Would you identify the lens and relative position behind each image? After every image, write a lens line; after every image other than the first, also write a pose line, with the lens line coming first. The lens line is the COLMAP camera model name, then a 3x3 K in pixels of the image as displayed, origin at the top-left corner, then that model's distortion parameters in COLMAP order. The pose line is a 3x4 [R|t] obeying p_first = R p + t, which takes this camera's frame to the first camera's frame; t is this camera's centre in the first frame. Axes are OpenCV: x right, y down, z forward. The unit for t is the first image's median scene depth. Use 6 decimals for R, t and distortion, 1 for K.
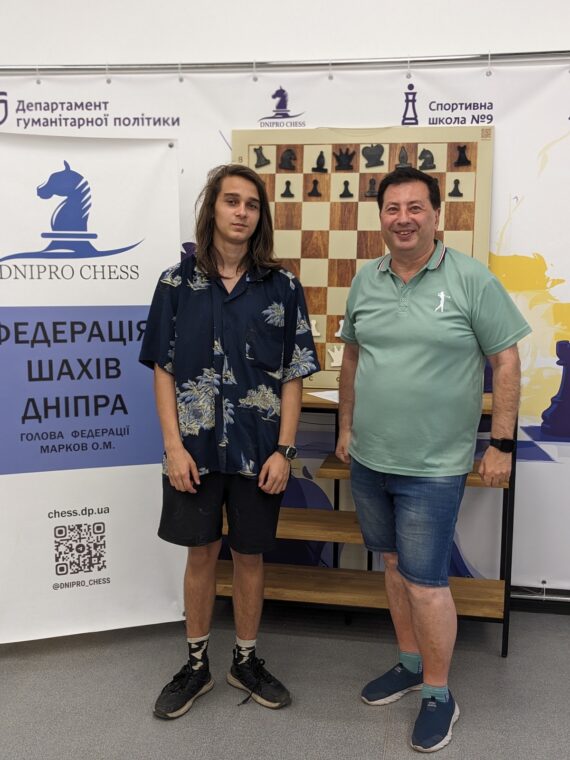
lens RADIAL K [[844.2, 0, 287.0], [0, 844.2, 380.1], [0, 0, 1]] dist [0.006033, 0.000000]
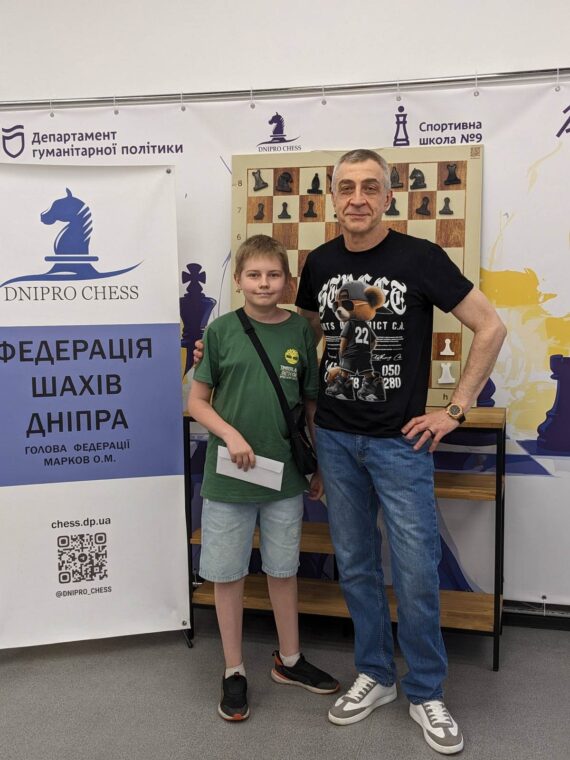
lens RADIAL K [[844.2, 0, 294.0], [0, 844.2, 377.1], [0, 0, 1]] dist [0.006033, 0.000000]
pose [[0.997148, -0.006254, -0.075207, 0.093224], [0.003970, 0.999528, -0.030477, 0.009477], [0.075362, 0.030092, 0.996702, -0.024024]]
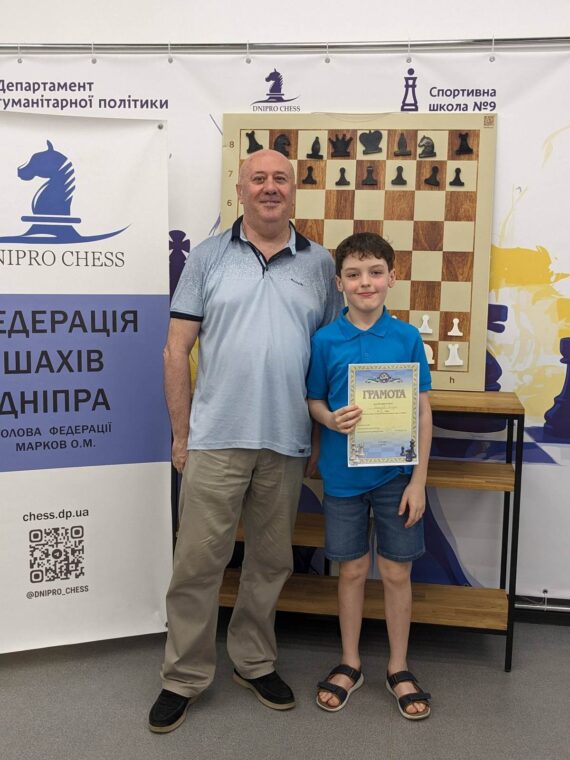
lens RADIAL K [[844.2, 0, 278.0], [0, 844.2, 358.3], [0, 0, 1]] dist [0.006033, 0.000000]
pose [[0.999584, 0.010224, 0.026985, -0.027671], [-0.009437, 0.999531, -0.029126, 0.008258], [-0.027270, 0.028859, 0.999211, 0.054211]]
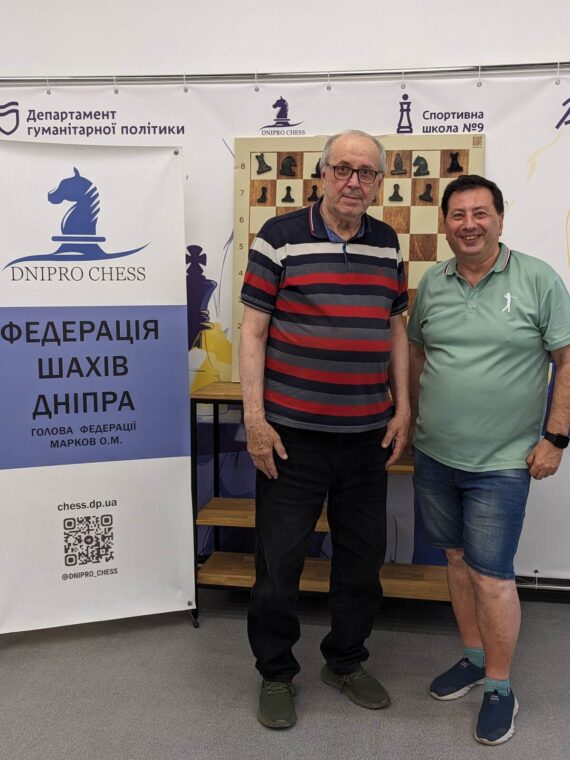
lens RADIAL K [[844.2, 0, 299.2], [0, 844.2, 372.3], [0, 0, 1]] dist [0.006033, 0.000000]
pose [[0.999961, -0.002864, 0.008307, 0.005452], [0.003002, 0.999856, -0.016704, 0.011605], [-0.008258, 0.016729, 0.999826, -0.041376]]
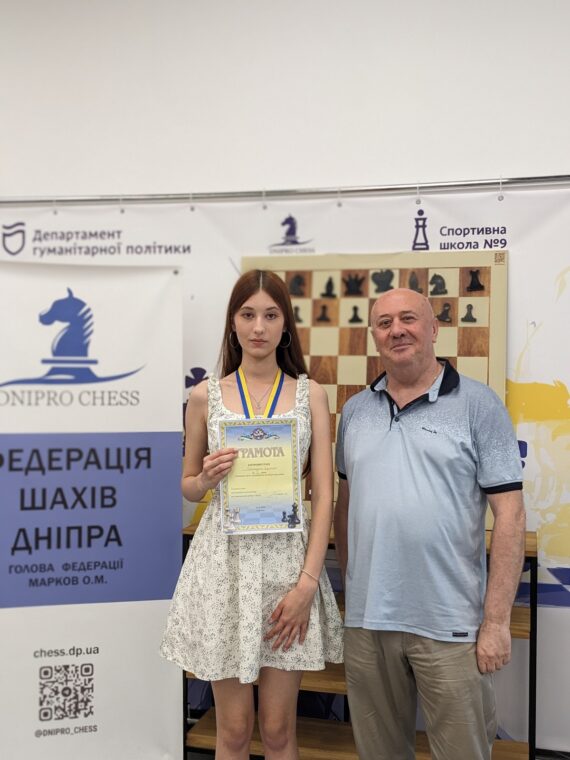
lens RADIAL K [[844.2, 0, 277.8], [0, 844.2, 383.0], [0, 0, 1]] dist [0.006033, 0.000000]
pose [[0.996719, 0.003733, -0.080854, 0.061934], [-0.015066, 0.990034, -0.140018, -0.011238], [0.079525, 0.140777, 0.986842, 0.047040]]
